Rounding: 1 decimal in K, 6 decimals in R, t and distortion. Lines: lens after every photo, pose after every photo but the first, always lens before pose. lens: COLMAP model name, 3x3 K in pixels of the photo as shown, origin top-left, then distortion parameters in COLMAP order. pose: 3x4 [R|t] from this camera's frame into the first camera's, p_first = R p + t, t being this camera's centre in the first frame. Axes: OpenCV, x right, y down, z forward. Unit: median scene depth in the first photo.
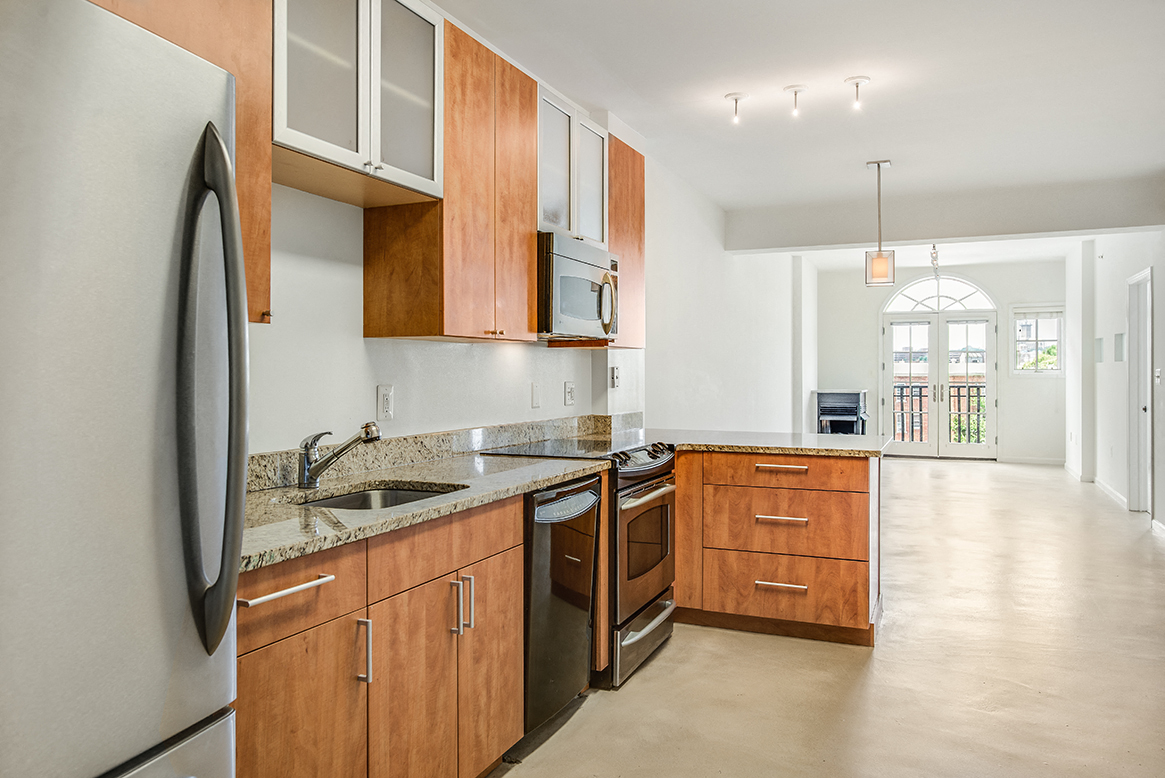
lens RADIAL K [[855.6, 0, 549.7], [0, 855.6, 364.8], [0, 0, 1]] dist [-0.033453, 0.036250]
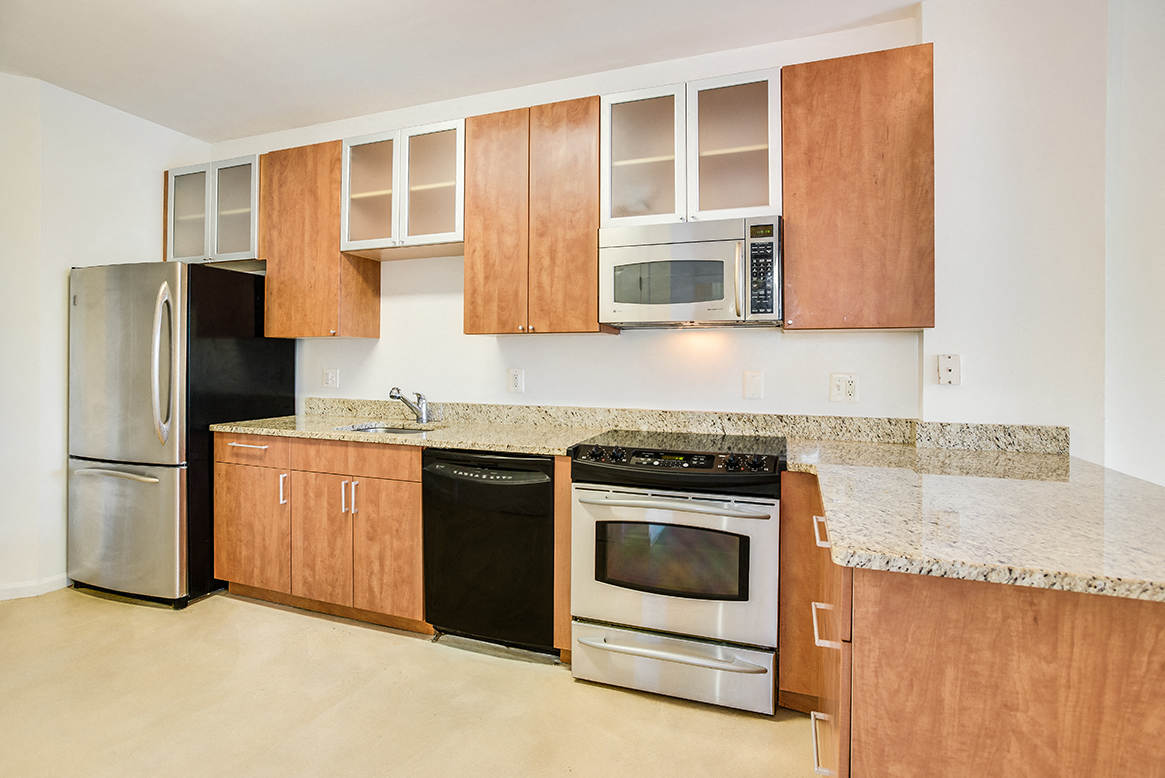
lens RADIAL K [[578.1, 0, 604.0], [0, 578.1, 357.7], [0, 0, 1]] dist [-0.038232, -0.000145]
pose [[0.087840, -0.005096, -0.996122, 0.721718], [0.002112, 0.999986, -0.004930, 0.009487], [0.996132, -0.001671, 0.087849, 0.947399]]
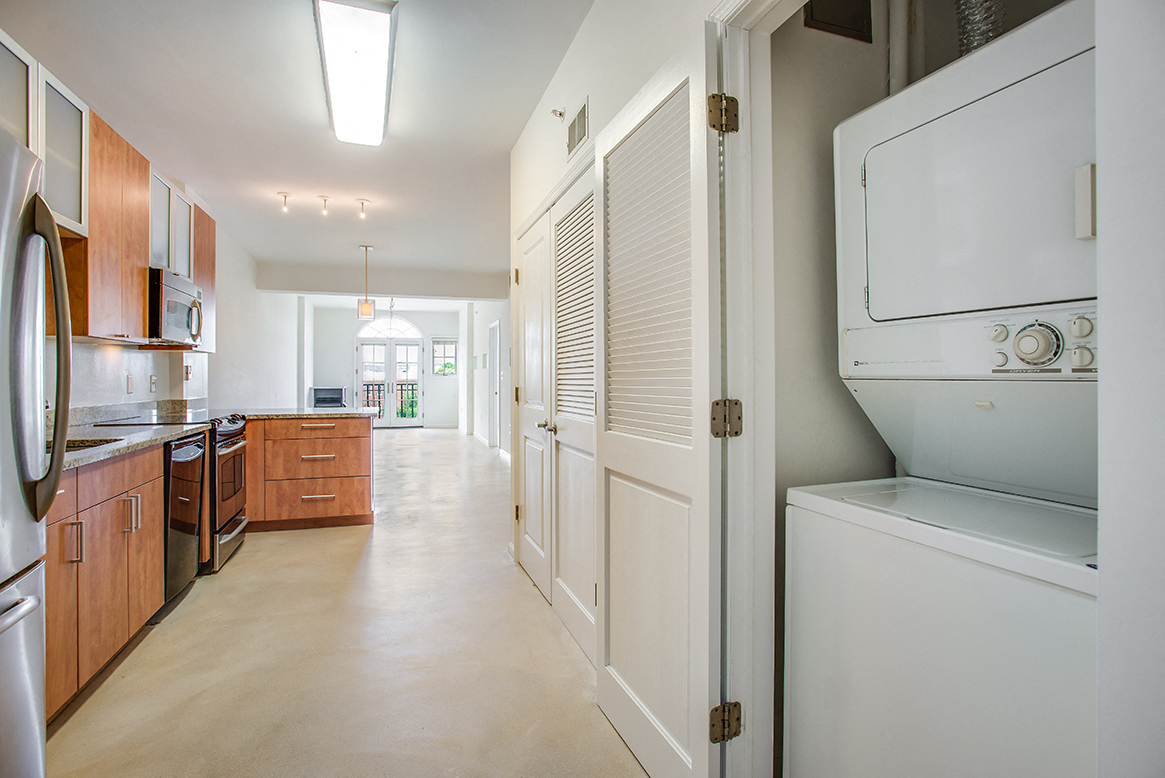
lens RADIAL K [[576.3, 0, 579.9], [0, 576.3, 377.4], [0, 0, 1]] dist [-0.017756, 0.005514]
pose [[0.724510, -0.002085, 0.689261, -0.151528], [-0.002195, 0.999983, 0.005332, 0.022040], [-0.689261, -0.005376, 0.724494, -0.187744]]
